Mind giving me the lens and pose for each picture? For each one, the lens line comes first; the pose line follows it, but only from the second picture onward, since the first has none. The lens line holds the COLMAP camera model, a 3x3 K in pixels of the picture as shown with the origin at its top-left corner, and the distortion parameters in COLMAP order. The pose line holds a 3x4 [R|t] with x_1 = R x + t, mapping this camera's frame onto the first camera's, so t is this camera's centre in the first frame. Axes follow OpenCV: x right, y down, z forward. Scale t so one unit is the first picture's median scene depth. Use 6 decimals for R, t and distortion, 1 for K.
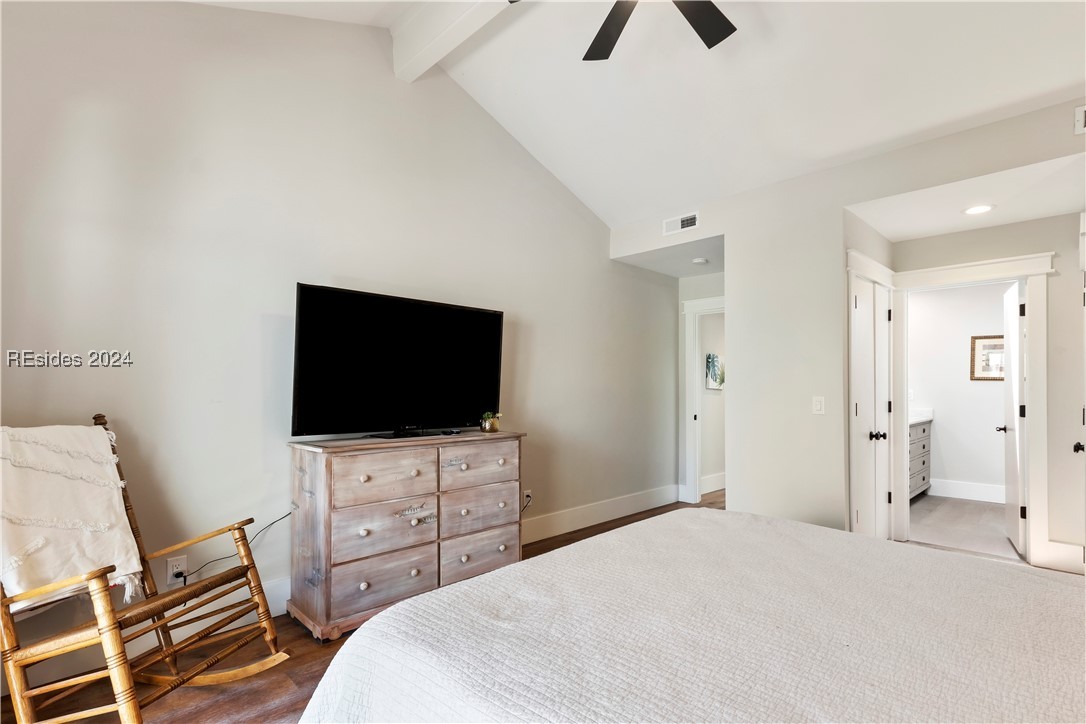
lens RADIAL K [[520.0, 0, 542.6], [0, 520.0, 382.5], [0, 0, 1]] dist [0.006120, 0.000269]
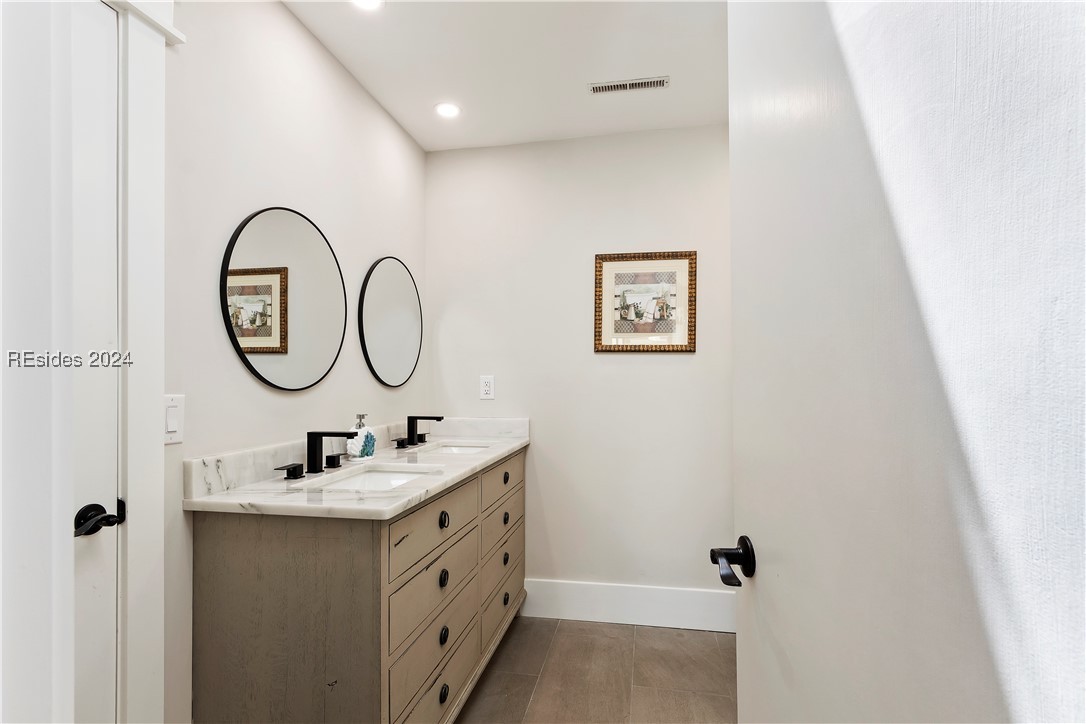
lens RADIAL K [[520.0, 0, 544.7], [0, 520.0, 372.3], [0, 0, 1]] dist [0.006120, 0.000269]
pose [[0.824694, -0.004966, 0.565558, 0.508649], [0.010352, 0.999926, -0.006316, 0.014564], [-0.565485, 0.011063, 0.824685, 0.628276]]
